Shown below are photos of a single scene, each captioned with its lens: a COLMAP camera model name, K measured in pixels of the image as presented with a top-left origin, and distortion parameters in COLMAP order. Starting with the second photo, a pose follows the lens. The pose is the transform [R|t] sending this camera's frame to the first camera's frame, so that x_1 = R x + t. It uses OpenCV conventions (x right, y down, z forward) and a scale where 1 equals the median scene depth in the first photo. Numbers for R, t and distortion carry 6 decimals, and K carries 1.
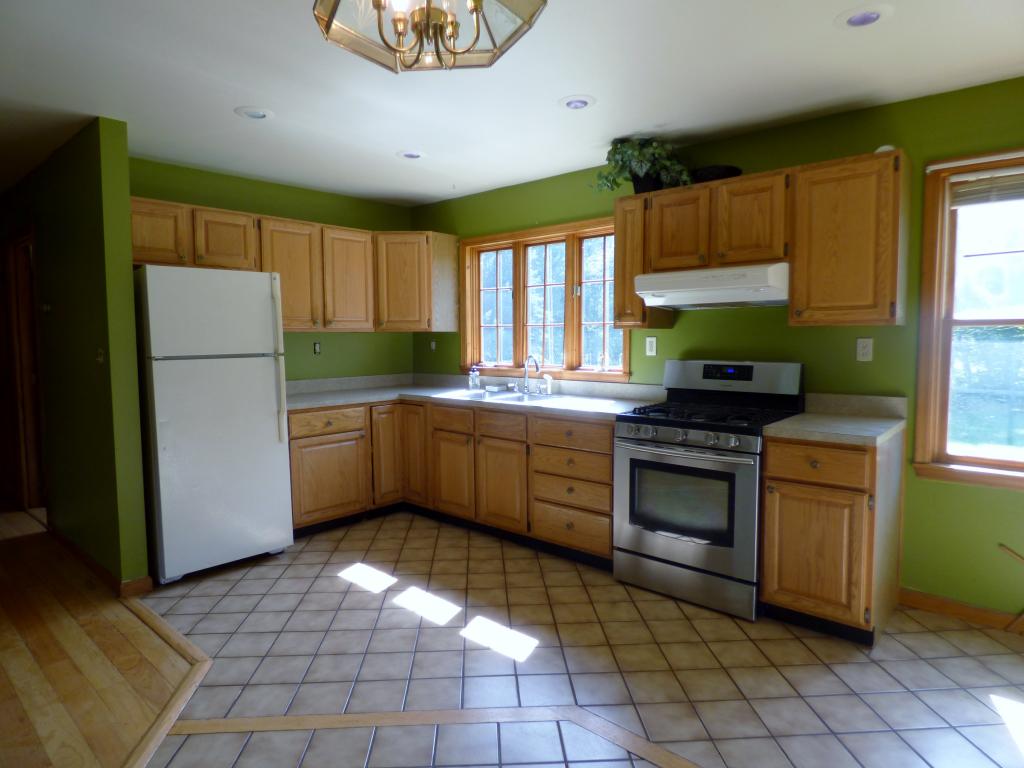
lens RADIAL K [[615.9, 0, 511.3], [0, 615.9, 381.8], [0, 0, 1]] dist [-0.005343, -0.001328]
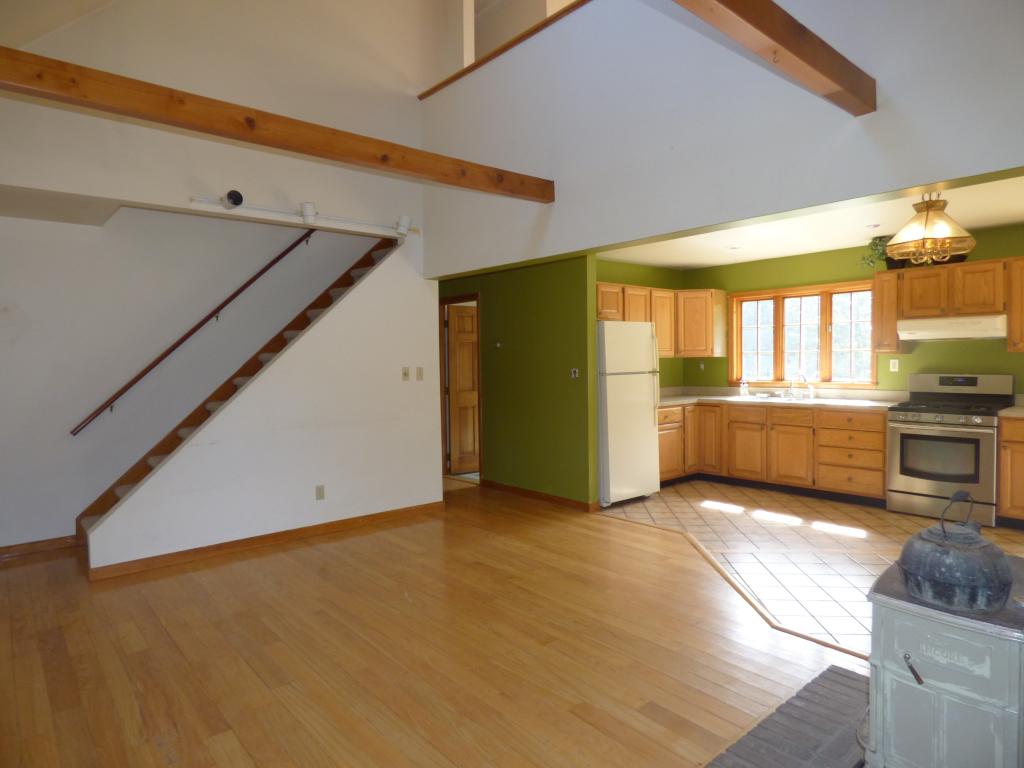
lens RADIAL K [[615.9, 0, 511.3], [0, 615.9, 381.8], [0, 0, 1]] dist [-0.005343, -0.001328]
pose [[0.991810, -0.004764, -0.127631, -0.536031], [-0.000022, 0.999298, -0.037471, 0.041384], [0.127720, 0.037167, 0.991114, -0.650422]]
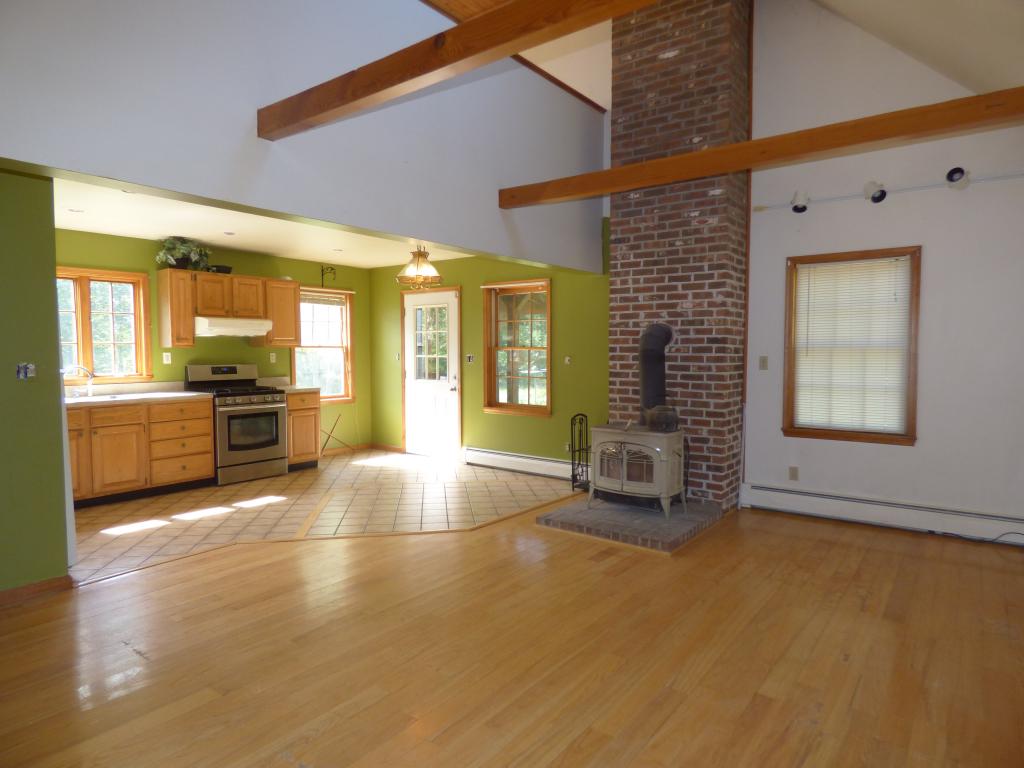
lens RADIAL K [[615.9, 0, 511.3], [0, 615.9, 381.8], [0, 0, 1]] dist [-0.005343, -0.001328]
pose [[-0.079200, -0.047732, 0.995715, -1.512869], [0.077302, 0.995551, 0.053873, -0.012693], [-0.993857, 0.081238, -0.075158, 0.226804]]
